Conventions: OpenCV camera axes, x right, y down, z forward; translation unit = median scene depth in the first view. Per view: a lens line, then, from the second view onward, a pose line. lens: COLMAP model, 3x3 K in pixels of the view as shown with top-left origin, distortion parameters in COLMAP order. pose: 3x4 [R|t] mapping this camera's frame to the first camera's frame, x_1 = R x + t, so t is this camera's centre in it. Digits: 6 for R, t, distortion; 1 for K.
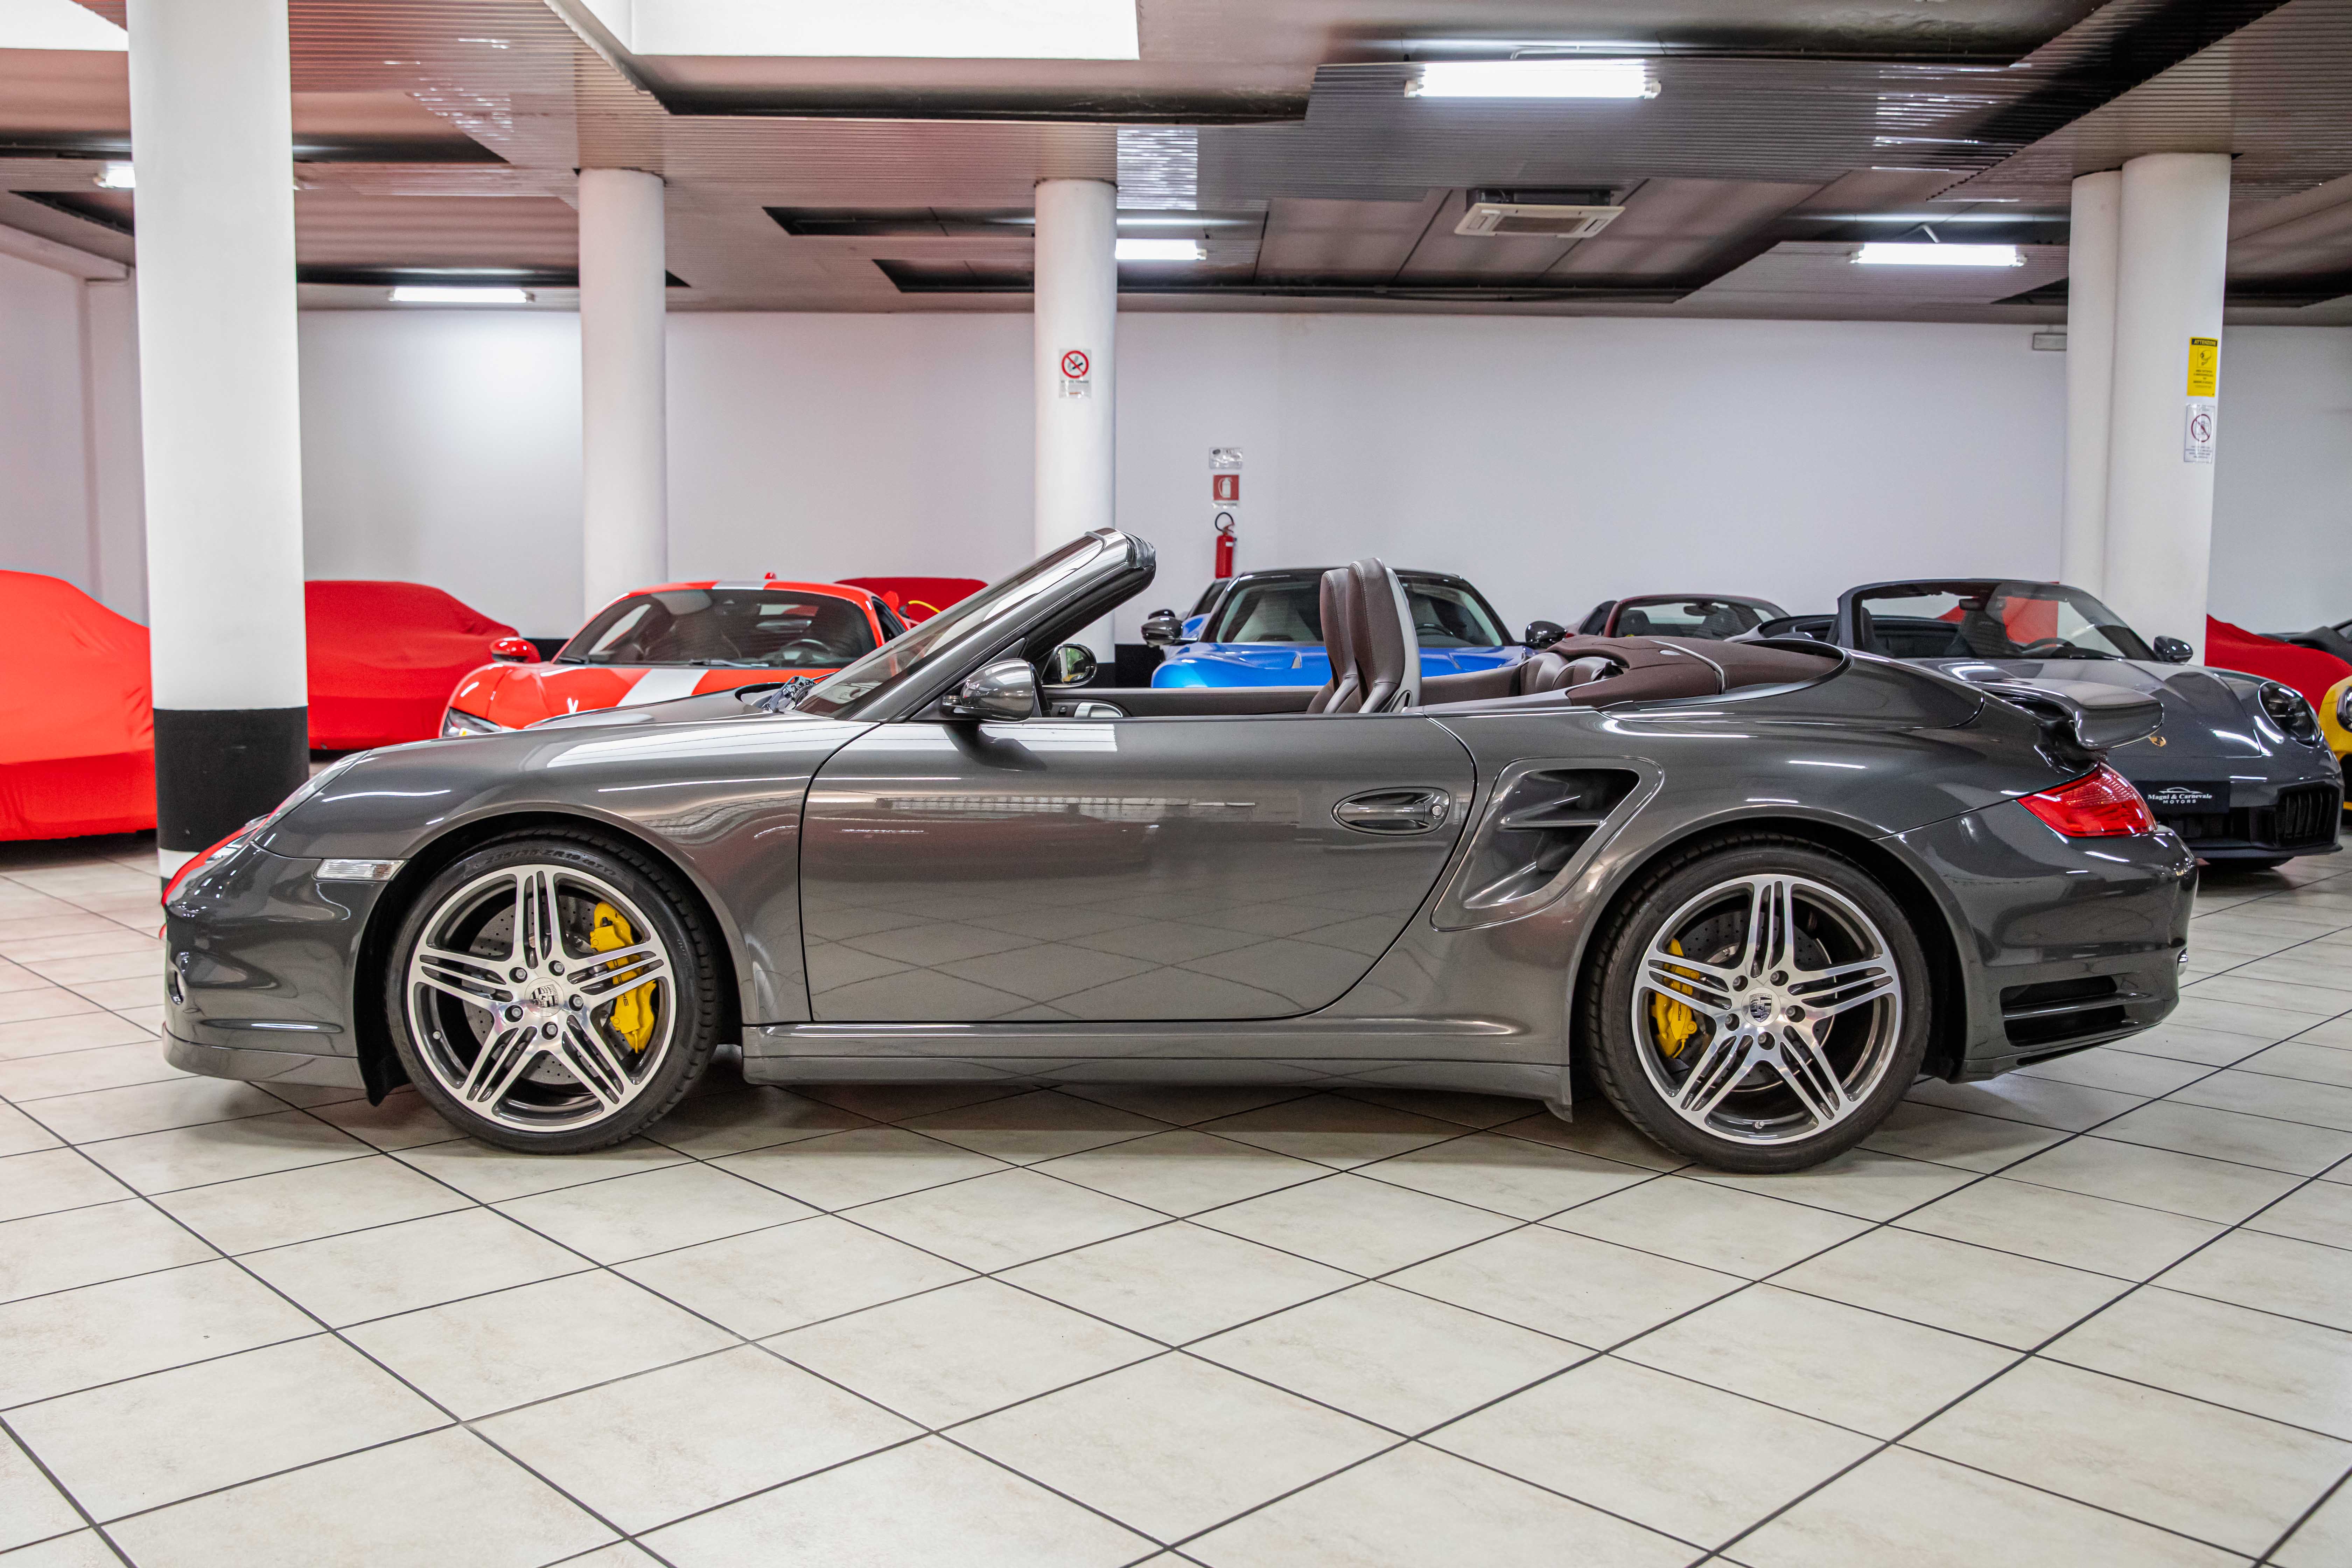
lens RADIAL K [[2051.6, 0, 1170.7], [0, 2051.6, 789.3], [0, 0, 1]] dist [0.002938, -0.001718]
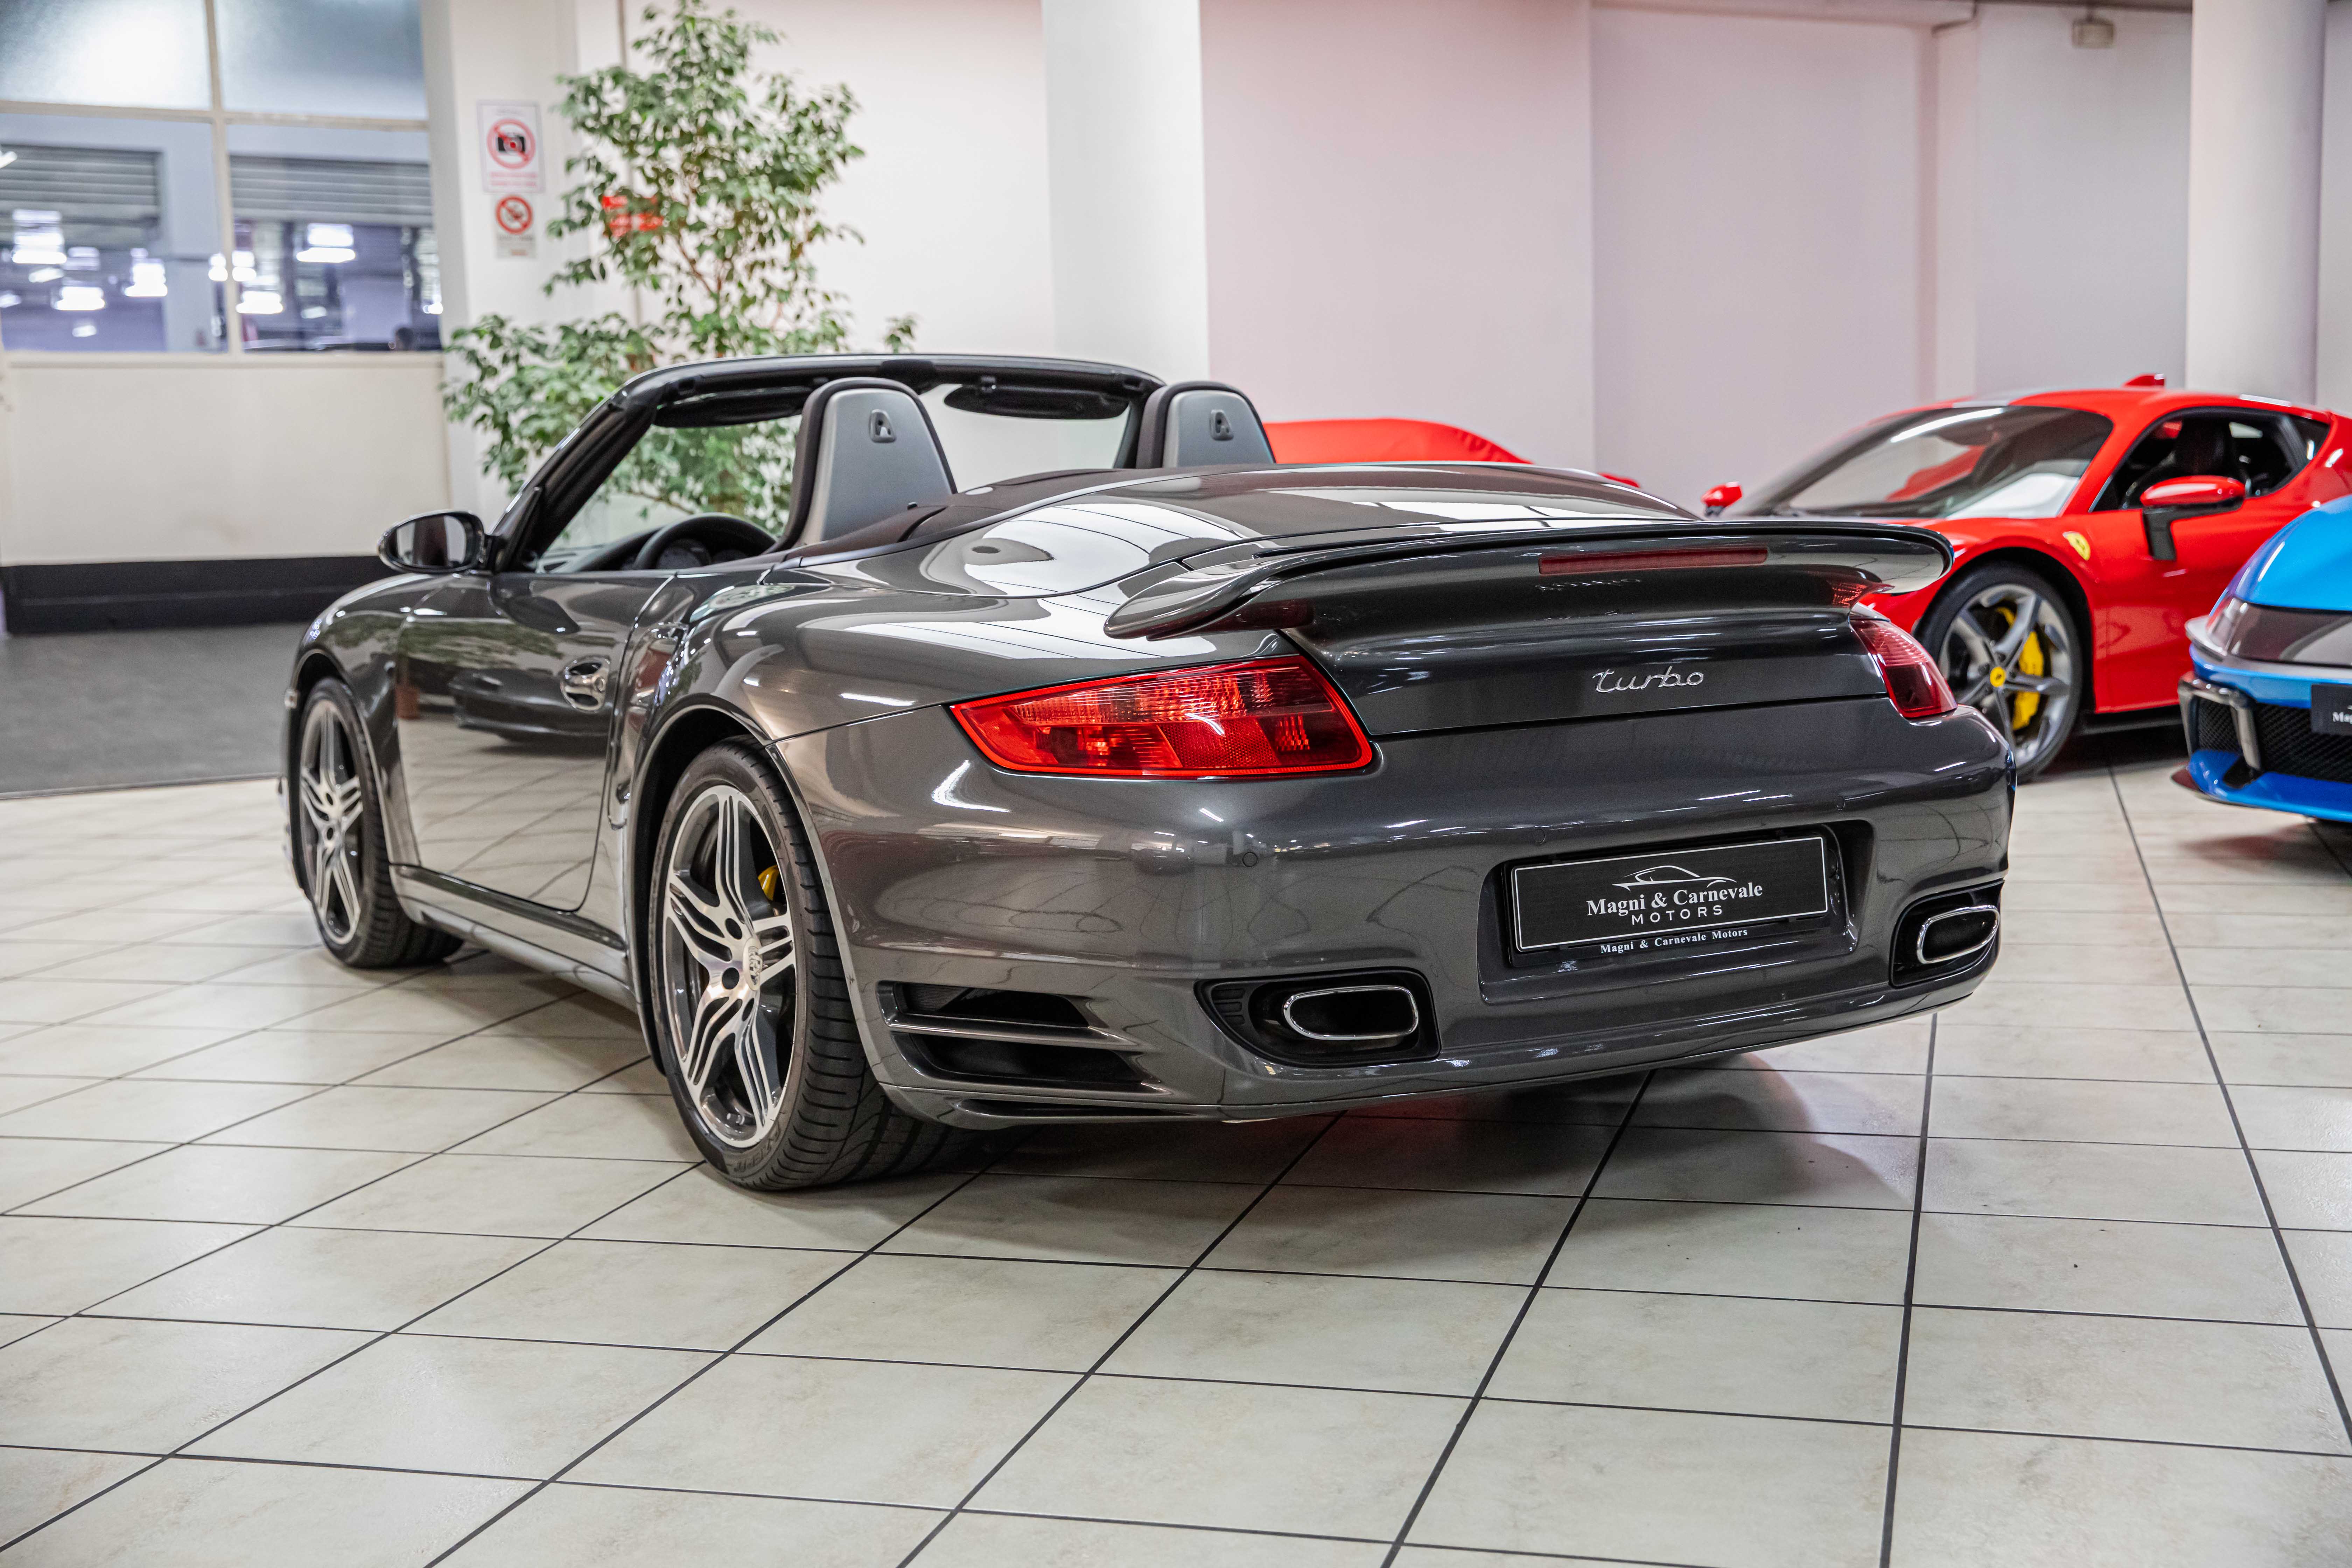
lens RADIAL K [[2891.2, 0, 1185.5], [0, 2891.2, 782.2], [0, 0, 1]] dist [0.056610, 0.000000]
pose [[0.468435, 0.078114, -0.880038, 1.317481], [-0.040284, 0.996936, 0.067048, -0.044428], [0.882579, 0.004044, 0.470147, 0.630151]]
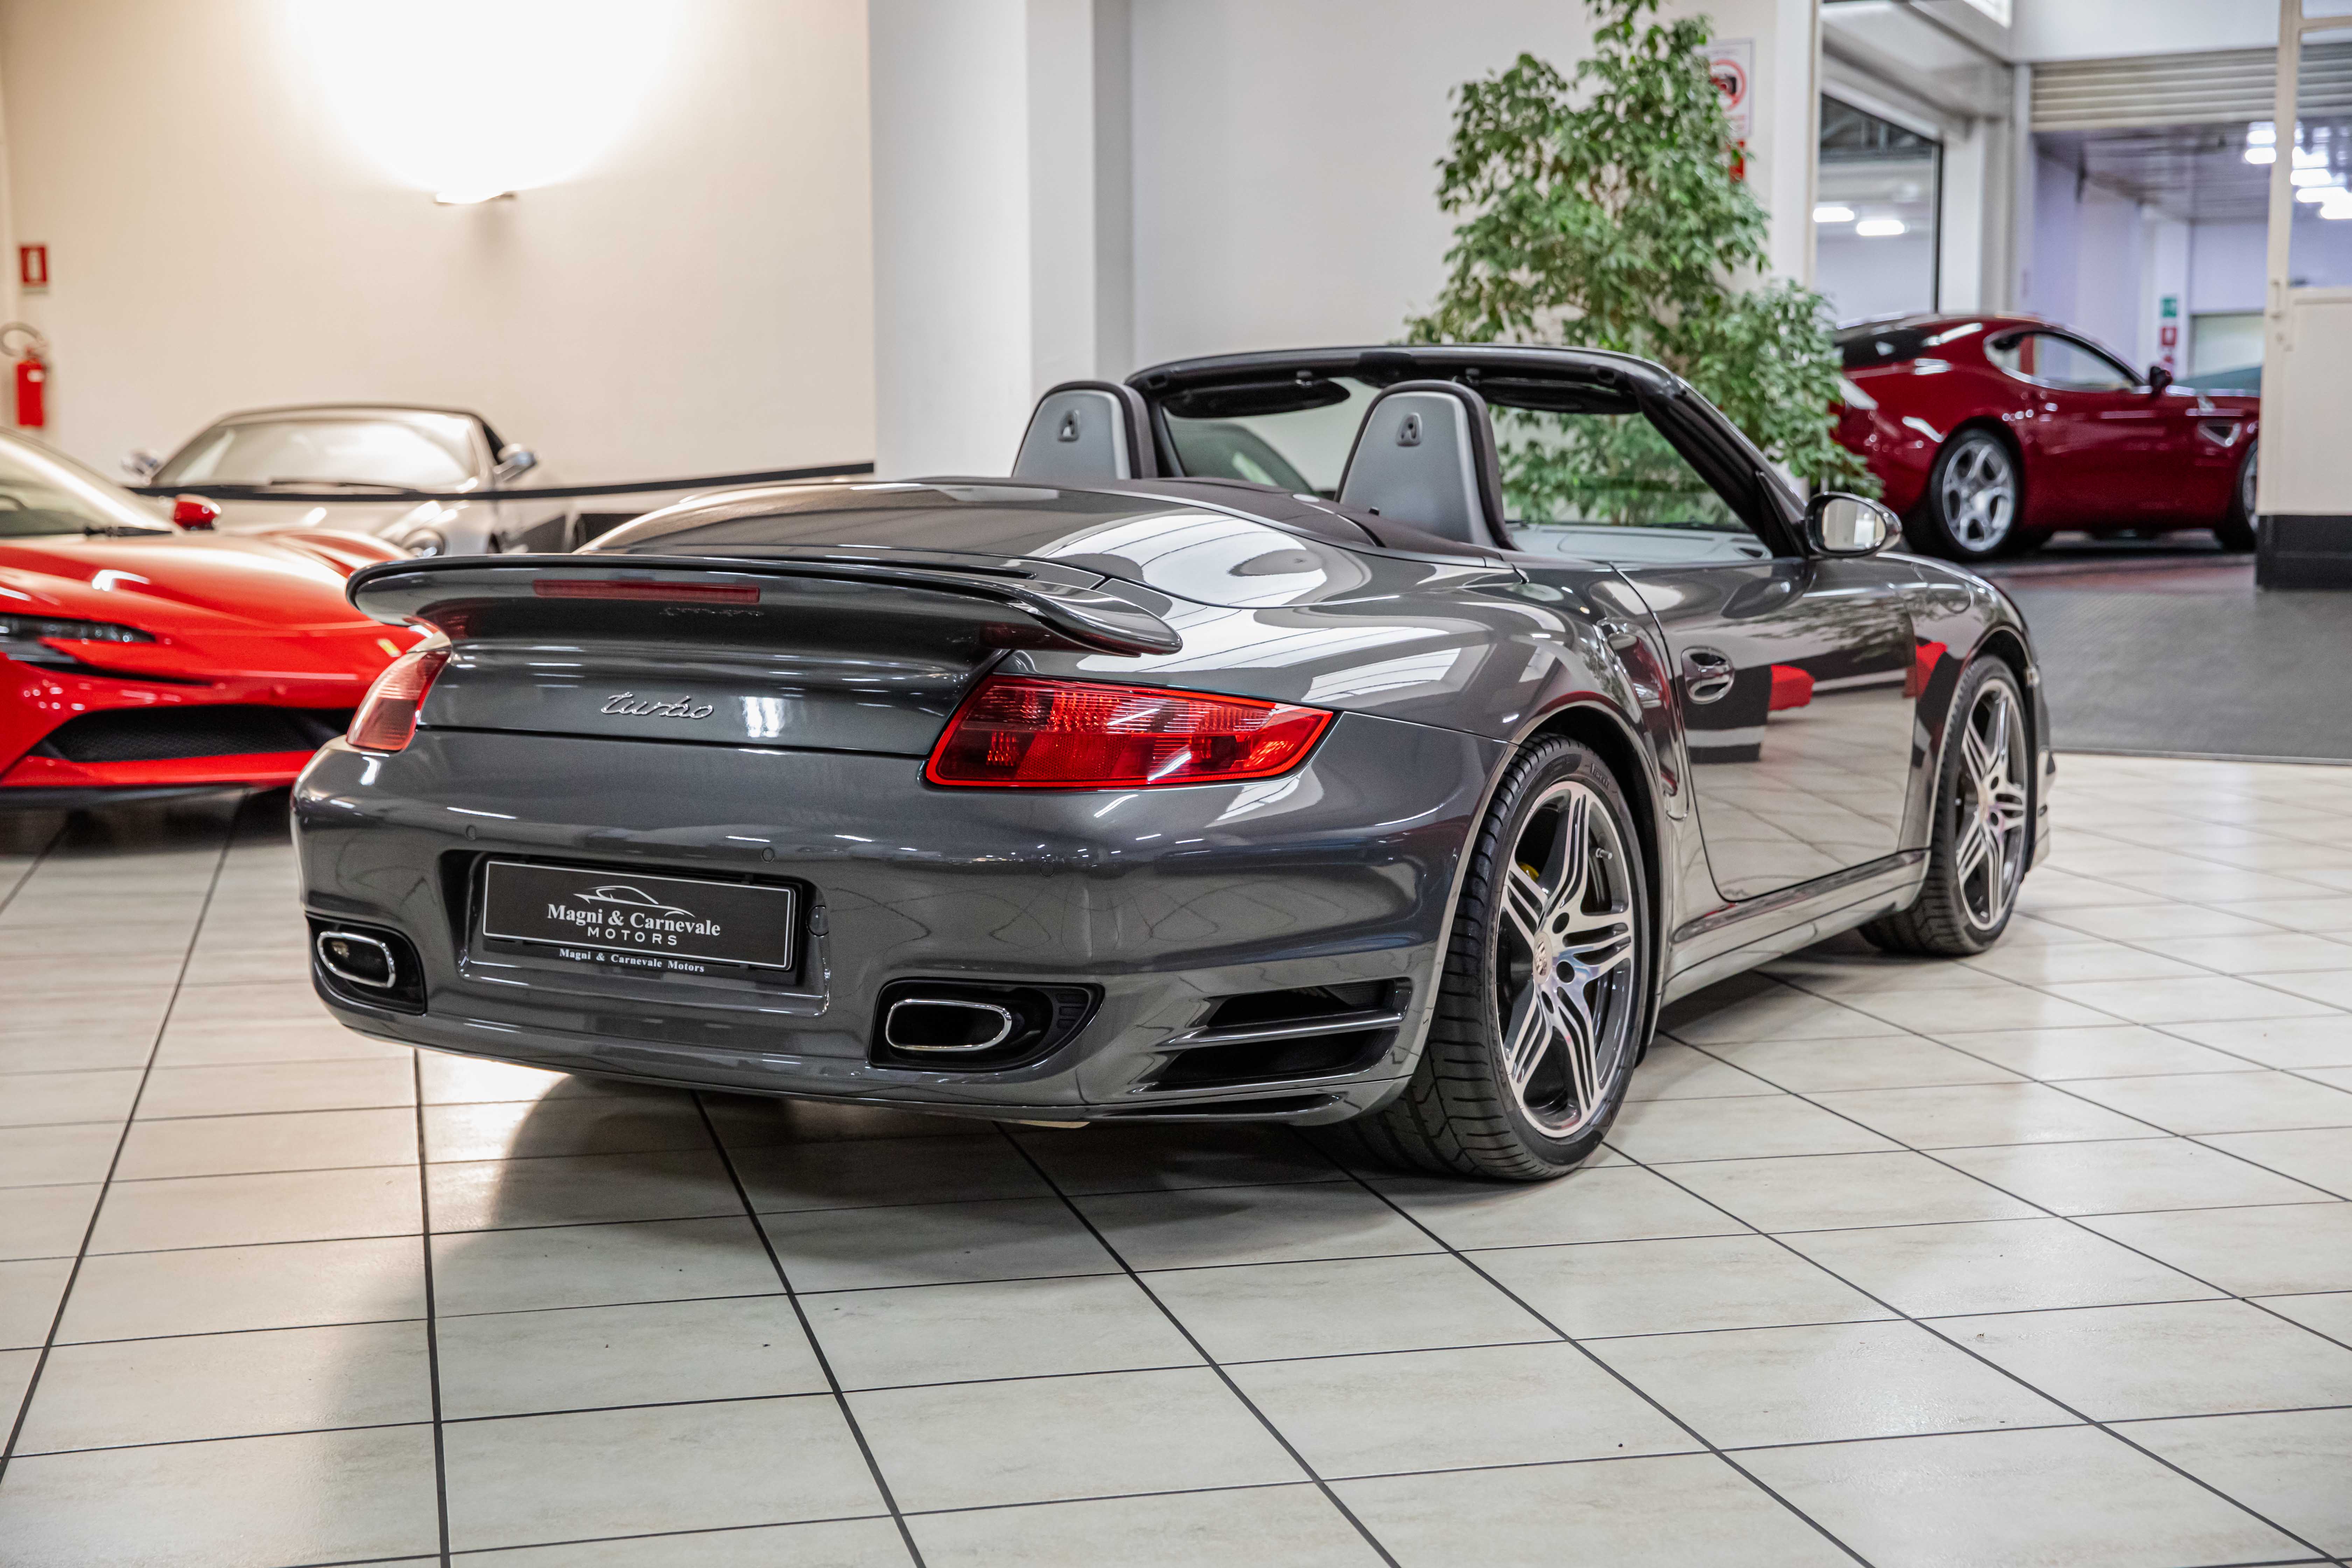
lens RADIAL K [[3256.4, 0, 1166.9], [0, 3256.4, 787.1], [0, 0, 1]] dist [0.086488, 0.000000]
pose [[-0.544872, 0.087887, -0.833901, 1.377753], [-0.064731, 0.987116, 0.146331, -0.170138], [0.836017, 0.133711, -0.532163, 1.991748]]
